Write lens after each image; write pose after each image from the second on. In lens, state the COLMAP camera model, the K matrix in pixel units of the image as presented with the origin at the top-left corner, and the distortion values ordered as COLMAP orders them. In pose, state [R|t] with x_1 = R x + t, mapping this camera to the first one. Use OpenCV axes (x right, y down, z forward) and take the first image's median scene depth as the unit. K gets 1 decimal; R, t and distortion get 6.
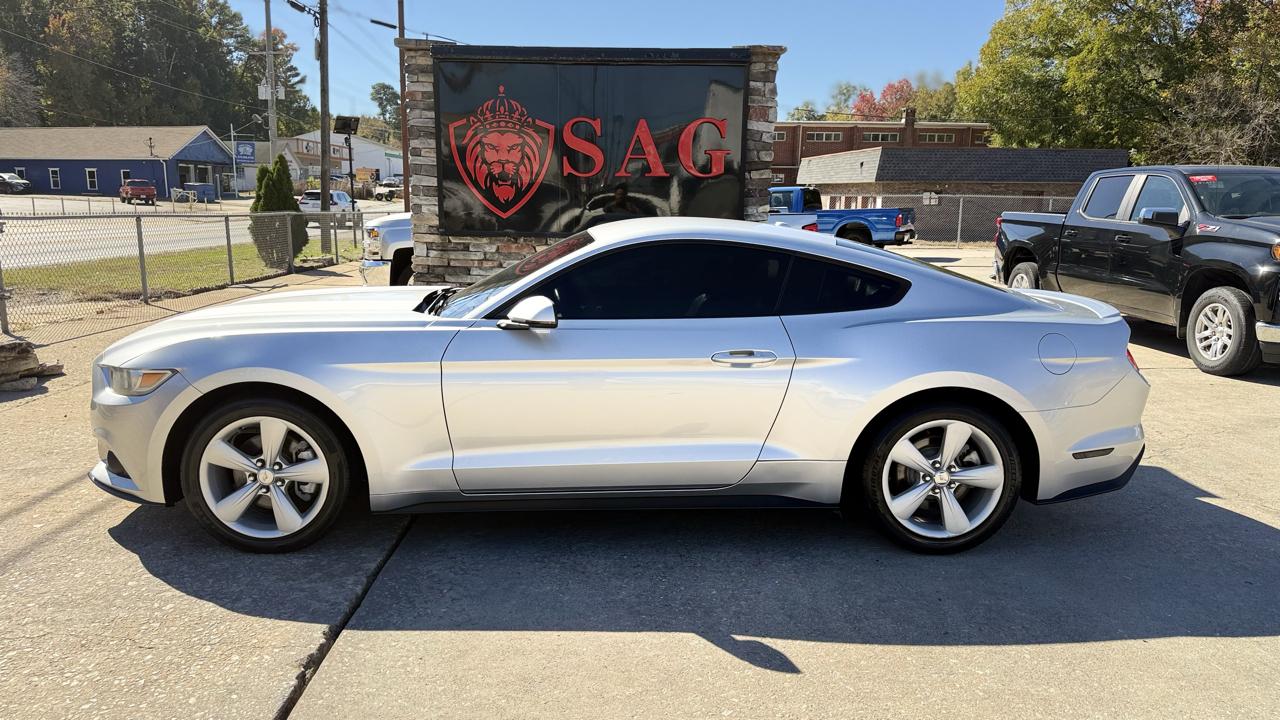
lens RADIAL K [[902.2, 0, 637.8], [0, 902.2, 366.2], [0, 0, 1]] dist [0.060124, -0.080680]
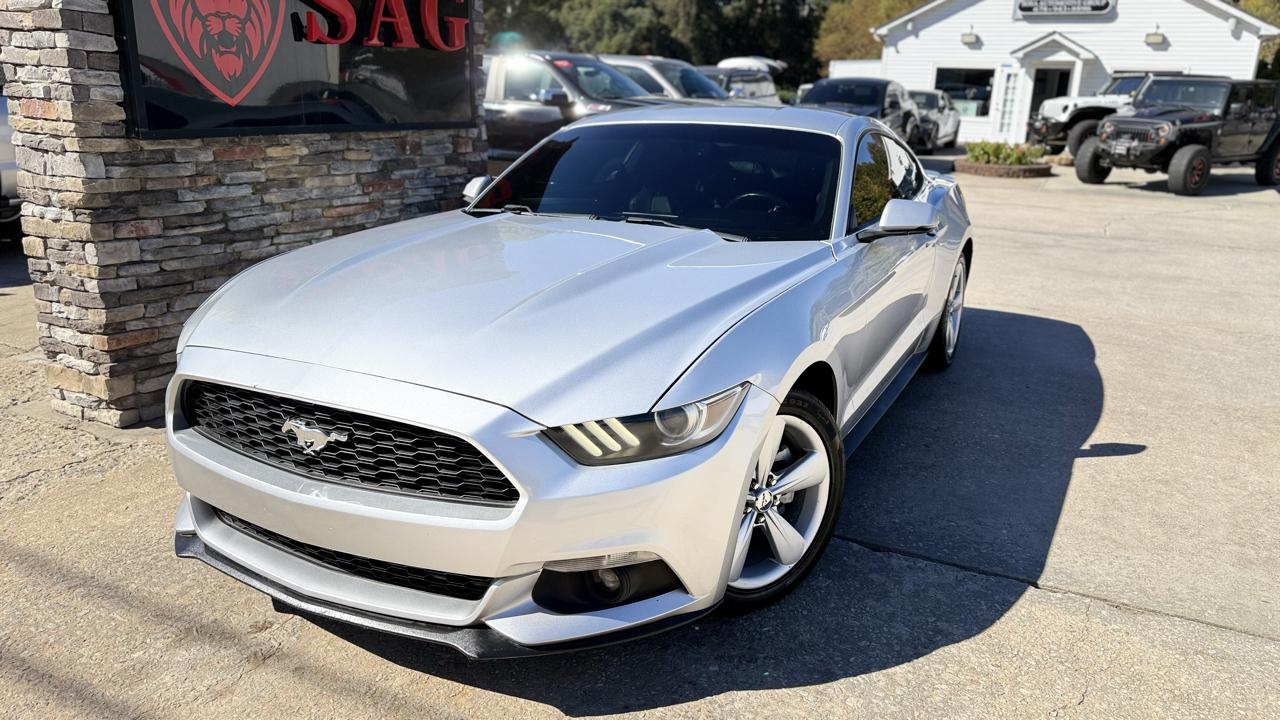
lens RADIAL K [[919.5, 0, 631.2], [0, 919.5, 373.8], [0, 0, 1]] dist [0.004020, 0.000626]
pose [[0.500639, -0.256961, 0.826639, -0.599024], [0.143083, 0.966356, 0.213736, -0.080045], [-0.853749, 0.011273, 0.520563, 0.422436]]
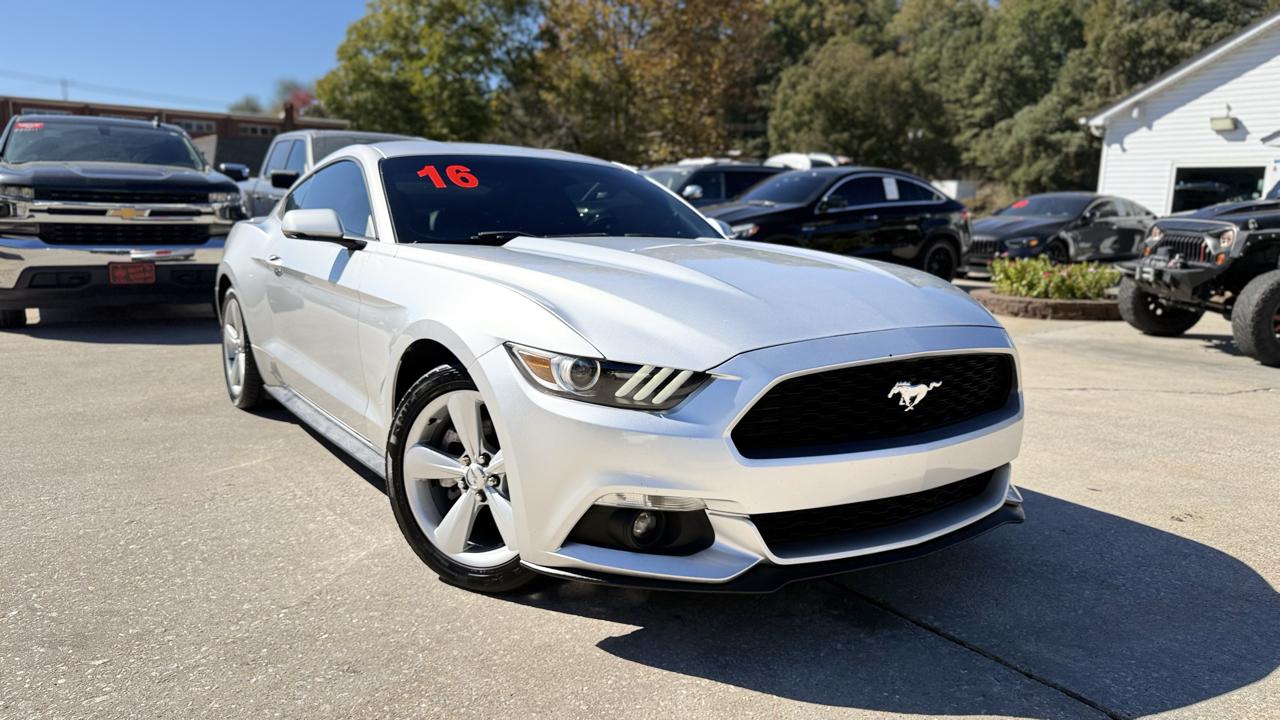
lens RADIAL K [[932.6, 0, 639.1], [0, 932.6, 357.5], [0, 0, 1]] dist [0.014350, -0.022918]
pose [[0.854667, -0.068829, 0.514594, 0.885813], [0.079696, 0.996819, 0.000965, 0.114712], [-0.513024, 0.040186, 0.857433, -0.196935]]
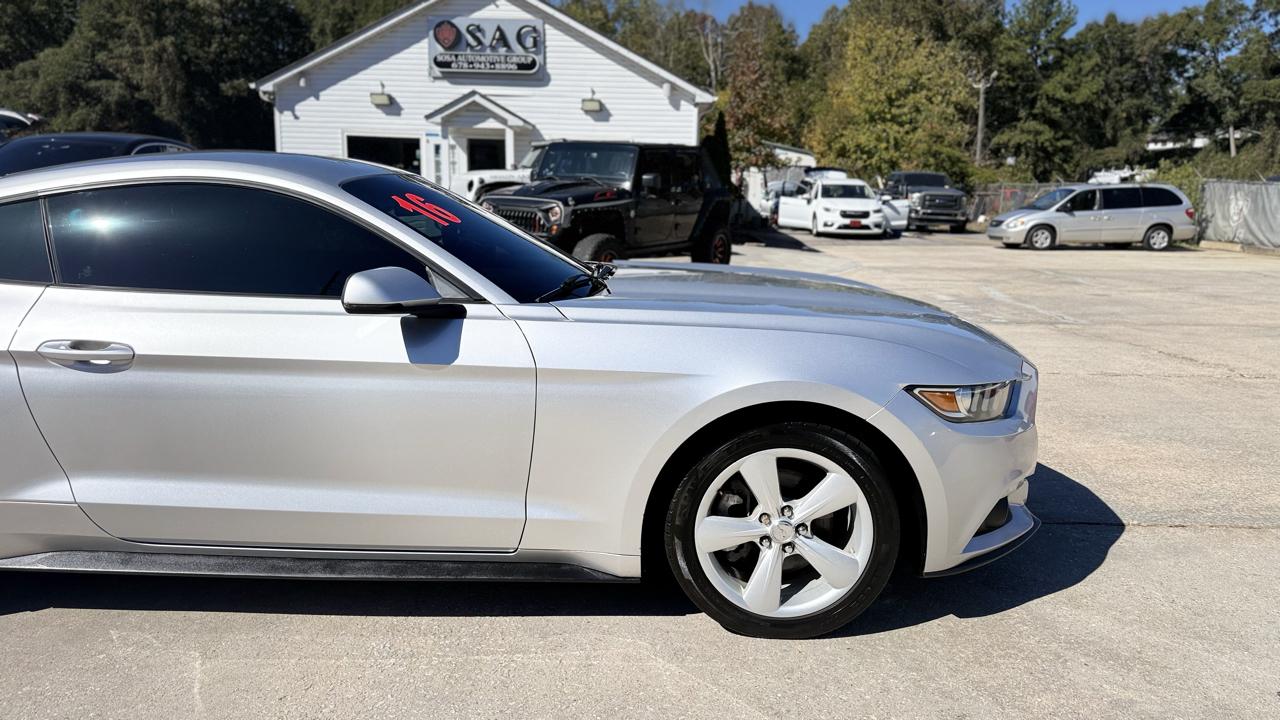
lens RADIAL K [[919.5, 0, 631.2], [0, 919.5, 373.8], [0, 0, 1]] dist [0.004020, 0.000626]
pose [[0.069872, -0.210397, 0.975116, 0.648891], [0.165766, 0.966363, 0.196630, -0.002920], [-0.983687, 0.147902, 0.102398, 0.227726]]
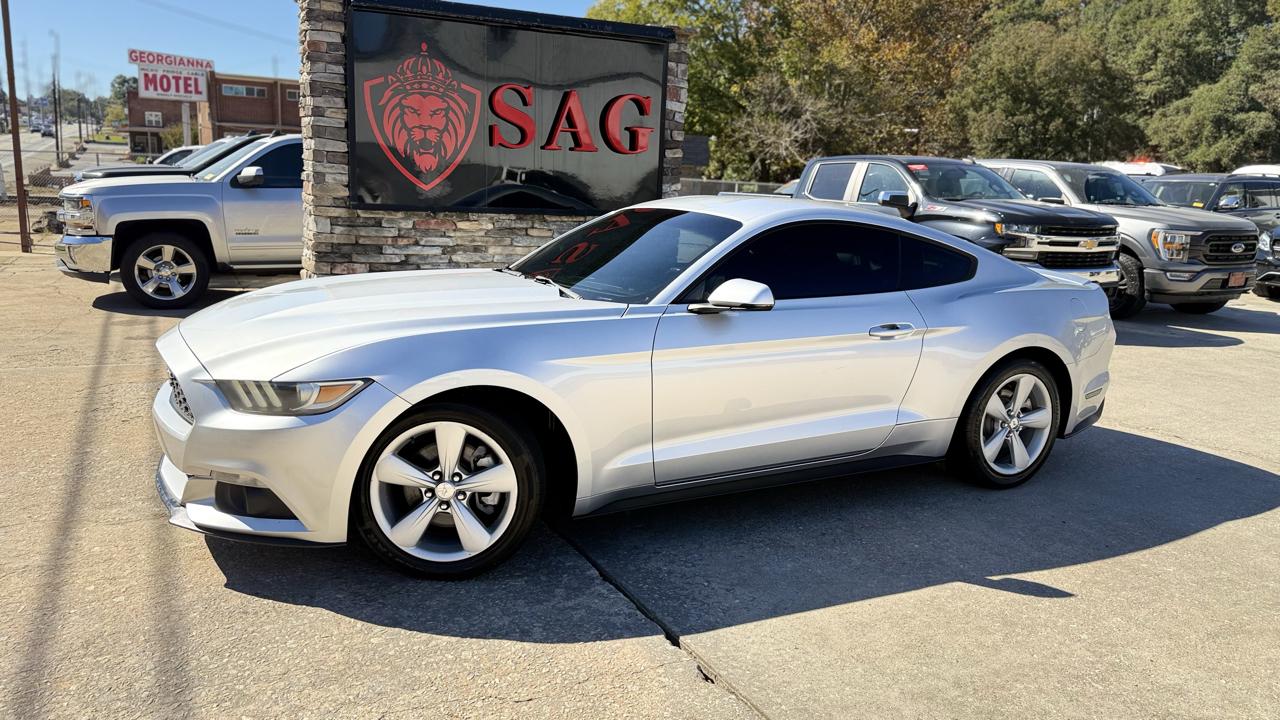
lens RADIAL K [[900.9, 0, 638.3], [0, 900.9, 372.5], [0, 0, 1]] dist [0.082425, -0.081127]
pose [[0.897334, -0.066985, 0.436239, -0.368027], [0.050647, 0.997514, 0.048989, -0.015910], [-0.438436, -0.021865, 0.898497, 0.086502]]
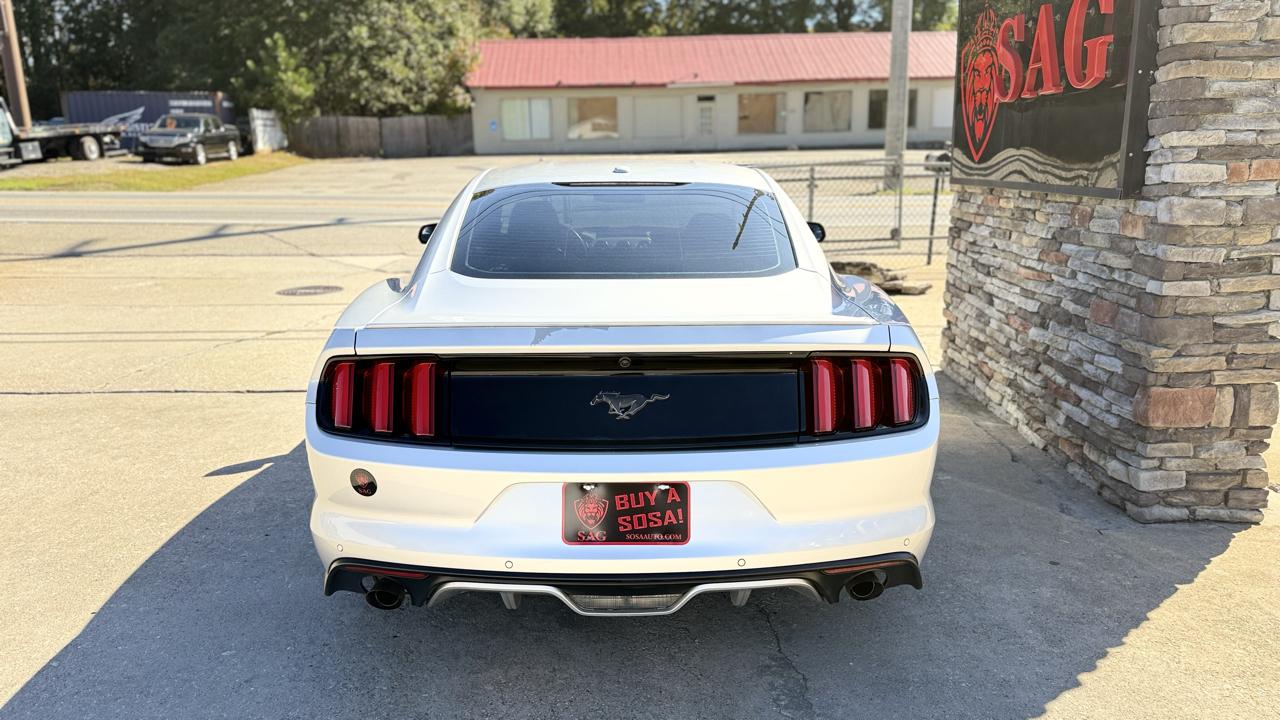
lens RADIAL K [[902.2, 0, 637.8], [0, 902.2, 366.2], [0, 0, 1]] dist [0.060124, -0.080680]
pose [[-0.029606, 0.213412, -0.976514, 0.685300], [-0.163690, 0.962718, 0.215360, -0.115203], [0.986067, 0.166222, 0.006431, 0.735050]]
